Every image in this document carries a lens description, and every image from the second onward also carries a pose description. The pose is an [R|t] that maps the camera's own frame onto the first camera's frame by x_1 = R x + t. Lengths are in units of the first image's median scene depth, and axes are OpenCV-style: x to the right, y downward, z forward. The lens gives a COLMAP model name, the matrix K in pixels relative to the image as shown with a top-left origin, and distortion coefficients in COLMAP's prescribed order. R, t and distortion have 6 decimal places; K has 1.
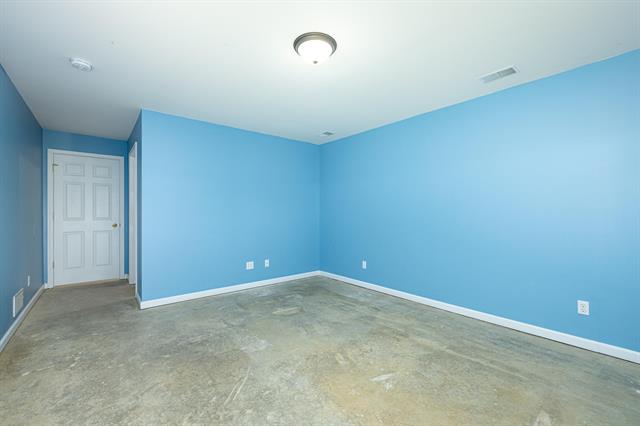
lens RADIAL K [[268.4, 0, 324.6], [0, 268.4, 208.6], [0, 0, 1]] dist [0.000495, -0.000083]
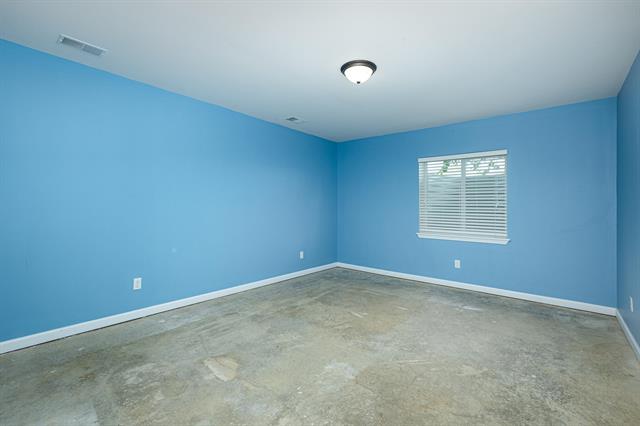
lens RADIAL K [[268.4, 0, 324.6], [0, 268.4, 208.6], [0, 0, 1]] dist [0.000495, -0.000083]
pose [[-0.144961, -0.009446, 0.989392, -0.920820], [-0.026926, 0.999622, 0.005599, 0.007407], [-0.989071, -0.025829, -0.145160, 1.021257]]
